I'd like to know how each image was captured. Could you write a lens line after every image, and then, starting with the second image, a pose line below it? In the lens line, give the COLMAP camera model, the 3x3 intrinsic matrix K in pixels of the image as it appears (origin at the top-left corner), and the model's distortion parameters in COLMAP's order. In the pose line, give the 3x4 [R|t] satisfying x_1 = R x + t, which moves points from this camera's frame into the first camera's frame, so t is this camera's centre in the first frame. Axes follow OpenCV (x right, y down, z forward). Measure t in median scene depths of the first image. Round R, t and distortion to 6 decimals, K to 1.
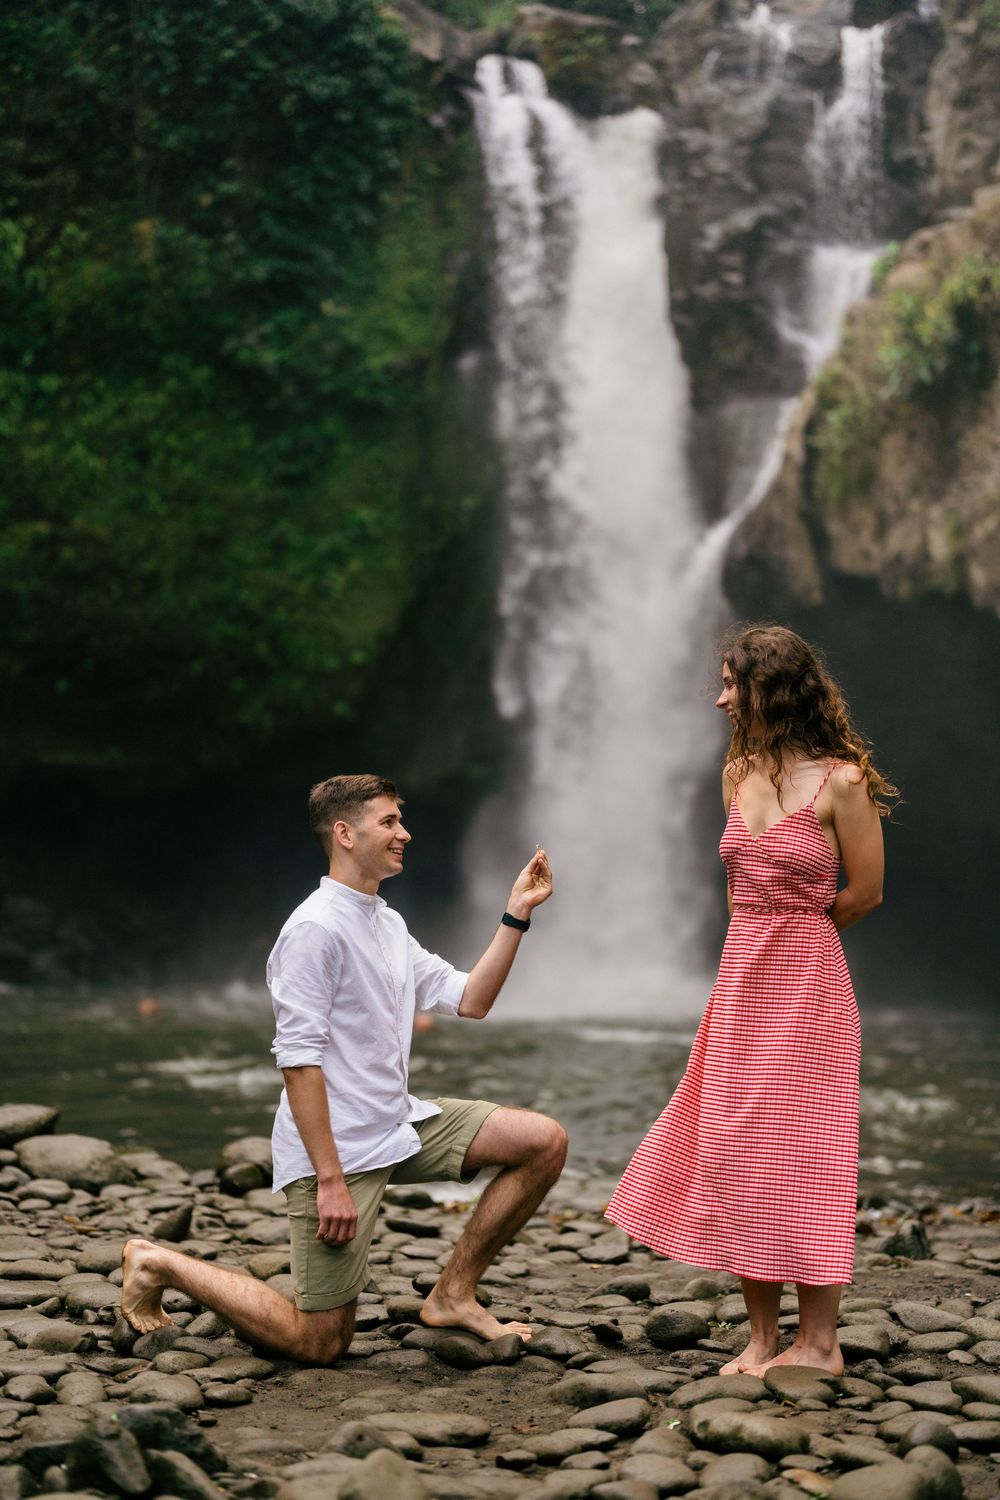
lens RADIAL K [[1947.2, 0, 510.2], [0, 1947.2, 691.6], [0, 0, 1]] dist [0.014263, 0.000000]
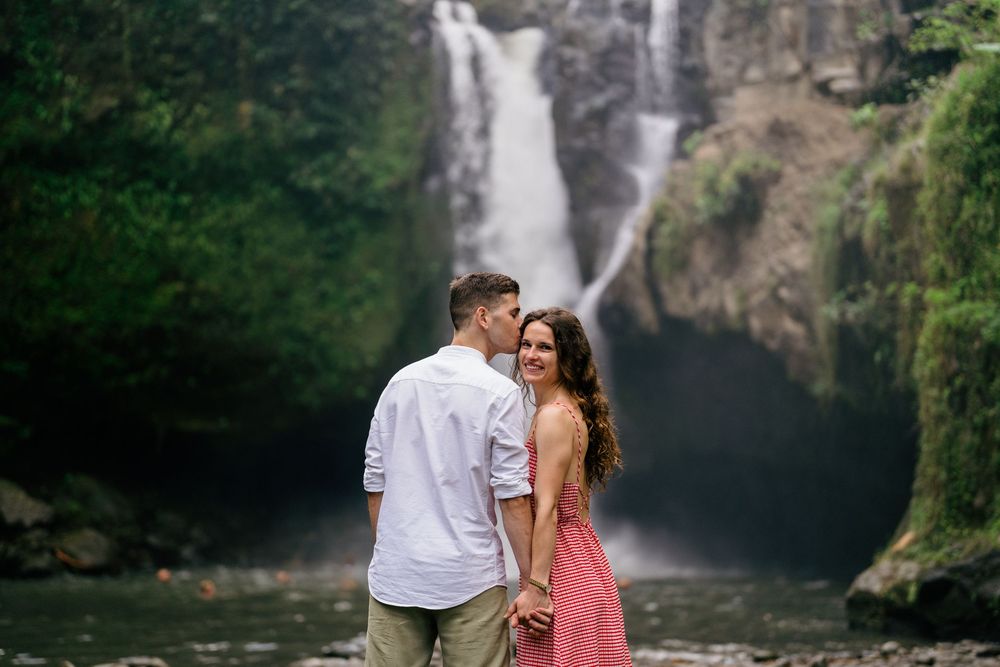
lens RADIAL K [[1298.2, 0, 493.0], [0, 1298.2, 325.8], [0, 0, 1]] dist [0.014263, 0.000000]
pose [[0.997398, -0.012889, 0.070935, -0.054103], [0.014839, 0.999524, -0.027042, -0.017199], [-0.070553, 0.028024, 0.997114, -0.115381]]
